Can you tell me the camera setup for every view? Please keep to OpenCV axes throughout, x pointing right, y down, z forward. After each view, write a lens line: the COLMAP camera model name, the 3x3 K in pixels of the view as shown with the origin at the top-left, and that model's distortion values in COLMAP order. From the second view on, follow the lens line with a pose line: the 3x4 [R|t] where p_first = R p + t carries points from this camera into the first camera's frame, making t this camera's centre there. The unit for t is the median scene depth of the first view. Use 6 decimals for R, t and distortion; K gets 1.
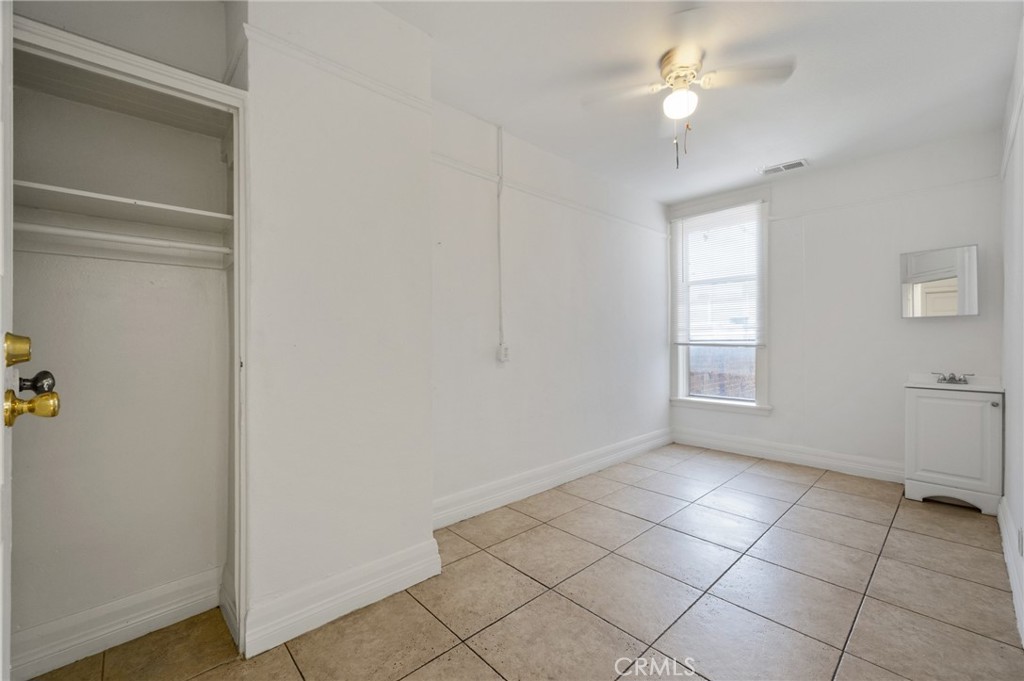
lens RADIAL K [[419.8, 0, 512.0], [0, 419.8, 340.5], [0, 0, 1]] dist [-0.000221, -0.000046]
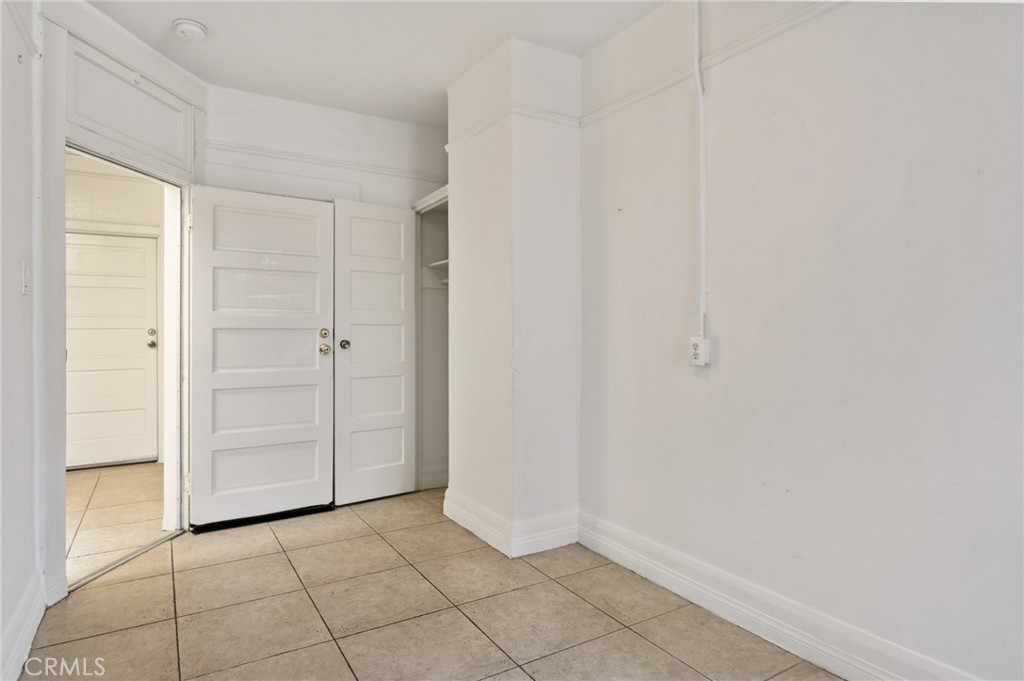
lens RADIAL K [[570.0, 0, 512.0], [0, 570.0, 340.5], [0, 0, 1]] dist [0.001418, 0.000149]
pose [[-0.193722, 0.020254, -0.980847, 1.134535], [-0.000610, 0.999784, 0.020766, -0.007432], [0.981056, 0.004622, -0.193667, 1.215017]]
